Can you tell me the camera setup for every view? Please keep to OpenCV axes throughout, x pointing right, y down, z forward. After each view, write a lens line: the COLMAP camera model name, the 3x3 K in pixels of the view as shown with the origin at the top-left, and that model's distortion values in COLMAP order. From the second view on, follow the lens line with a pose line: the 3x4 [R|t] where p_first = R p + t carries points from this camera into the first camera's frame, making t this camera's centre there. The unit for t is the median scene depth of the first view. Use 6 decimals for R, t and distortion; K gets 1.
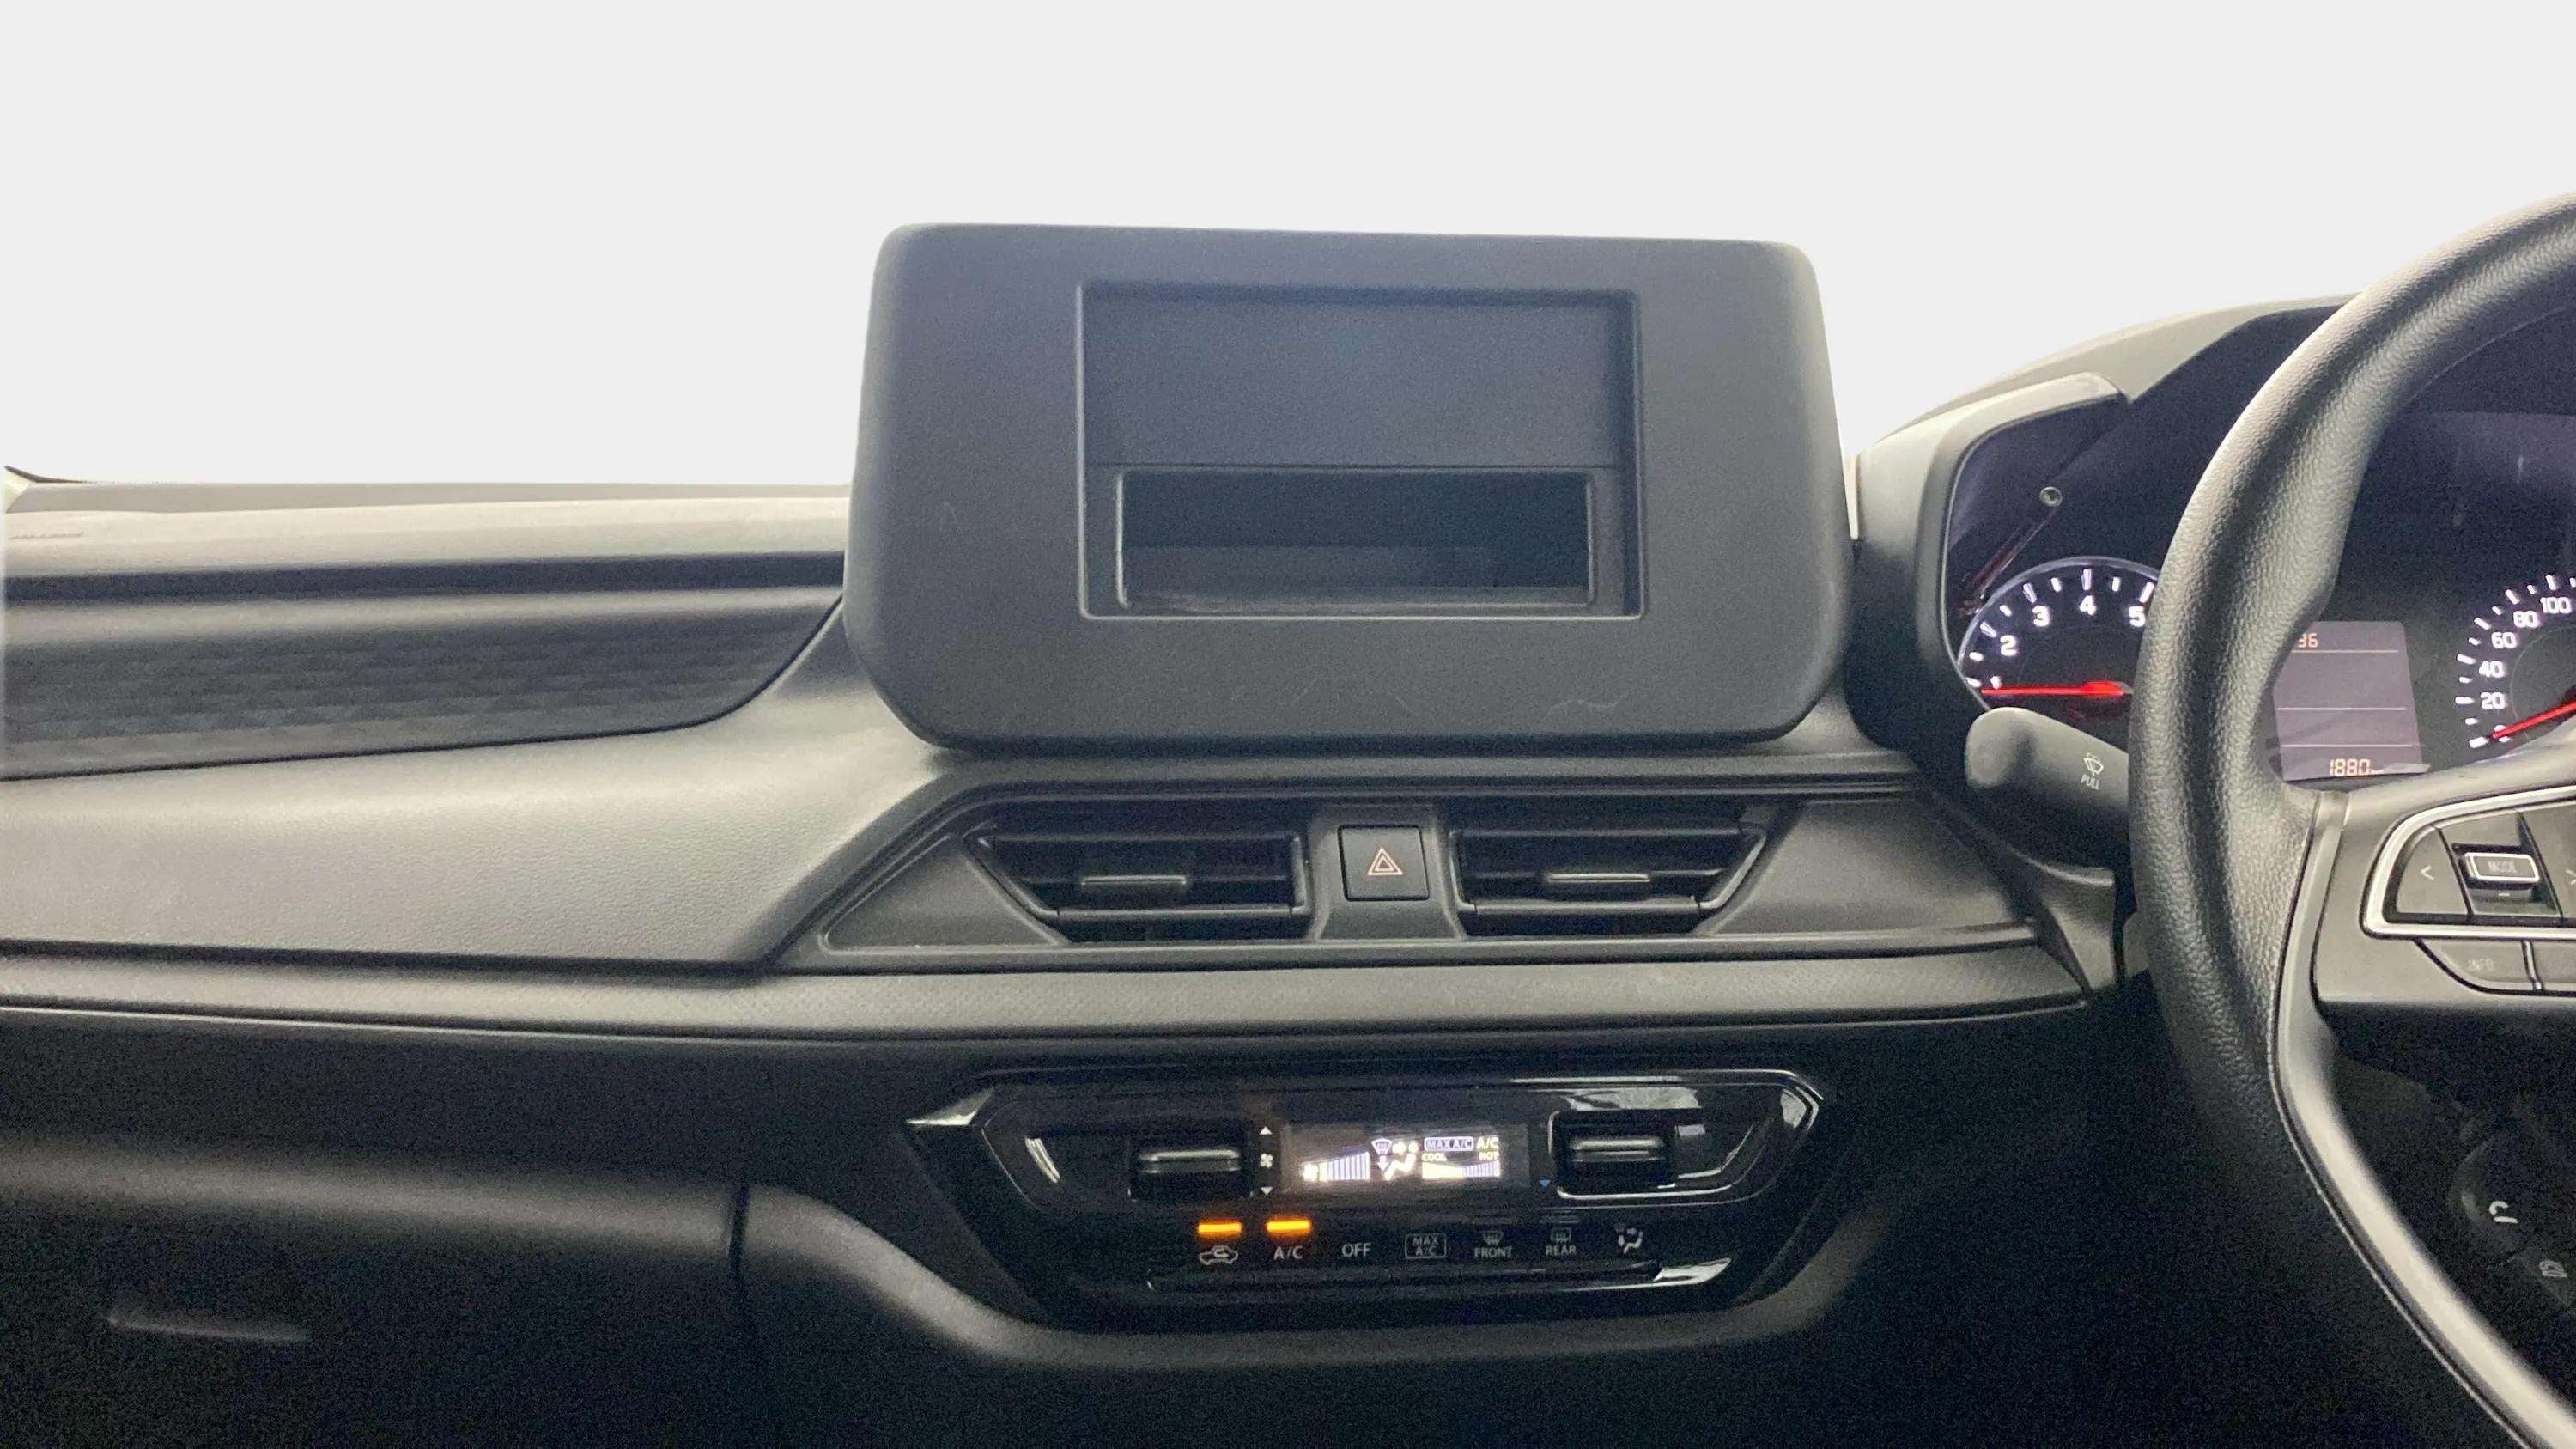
lens RADIAL K [[2200.9, 0, 1283.4], [0, 2200.9, 689.3], [0, 0, 1]] dist [-0.001961, -0.010561]
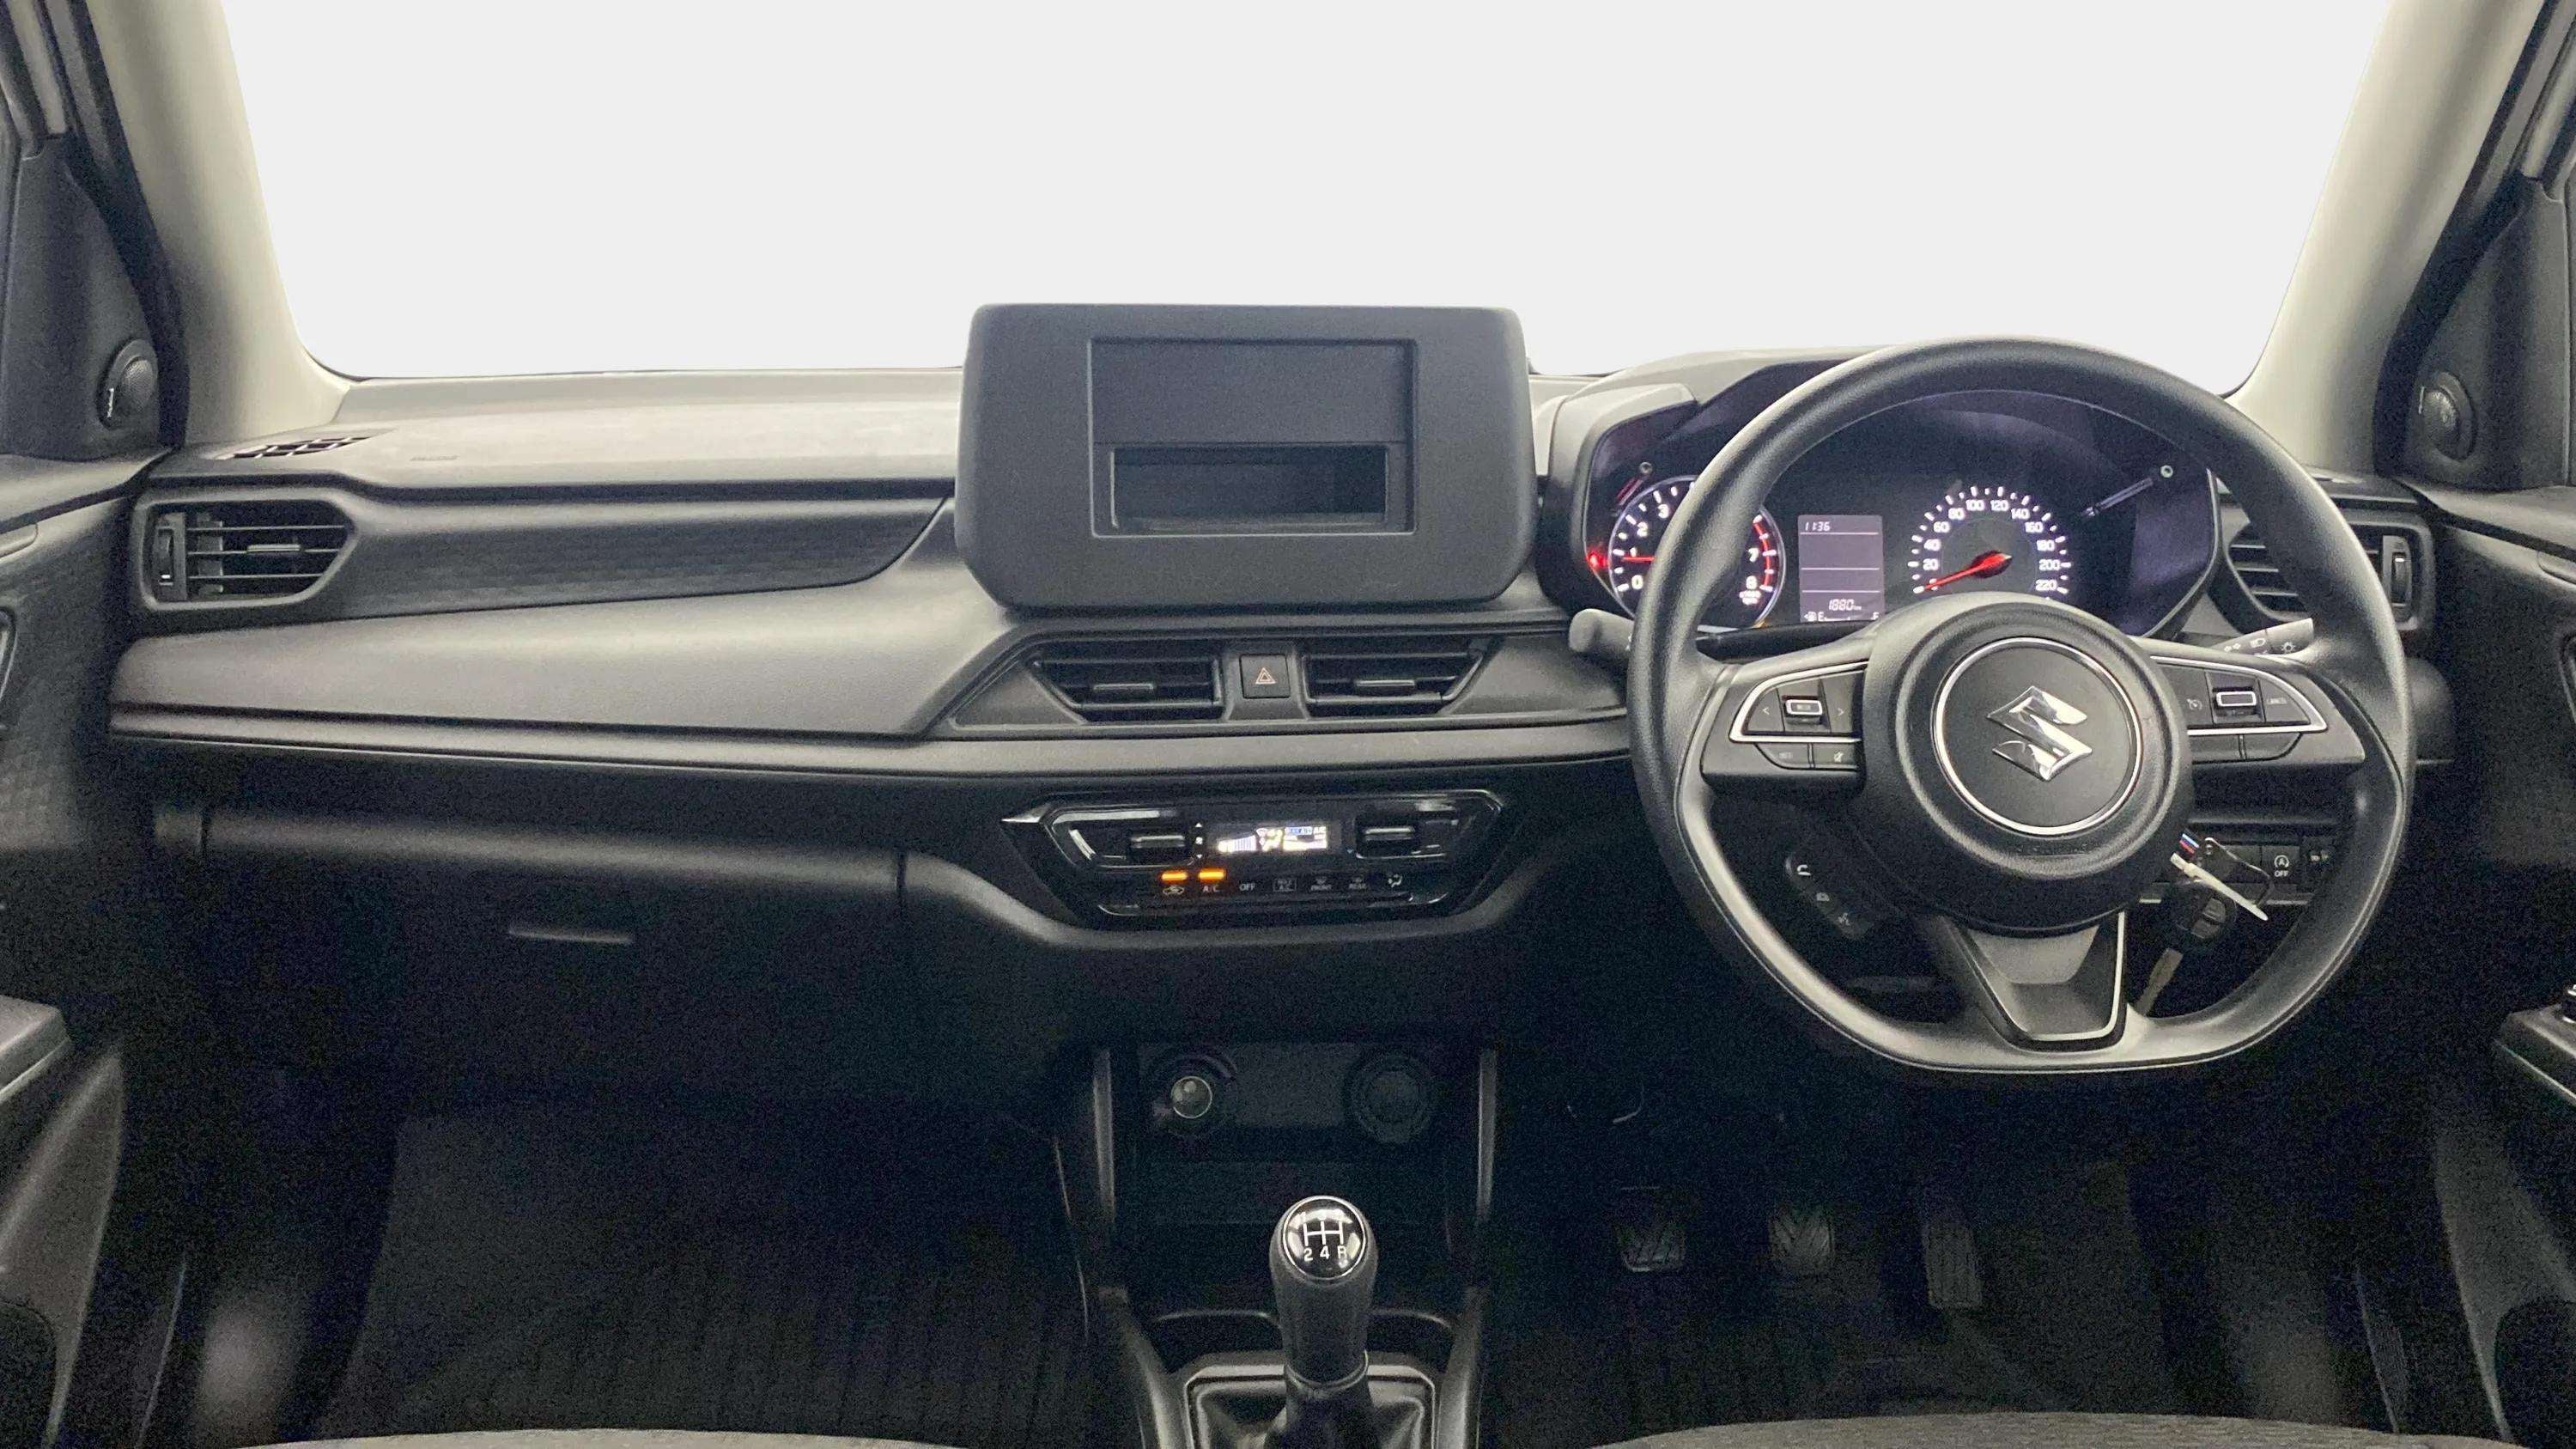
lens RADIAL K [[2140.7, 0, 1288.0], [0, 2140.7, 724.5], [0, 0, 1]] dist [0.060514, -0.006106]
pose [[0.999007, -0.001268, 0.044537, -0.012715], [-0.006824, 0.983444, 0.181085, -0.195977], [-0.044029, -0.181209, 0.982458, -0.709878]]
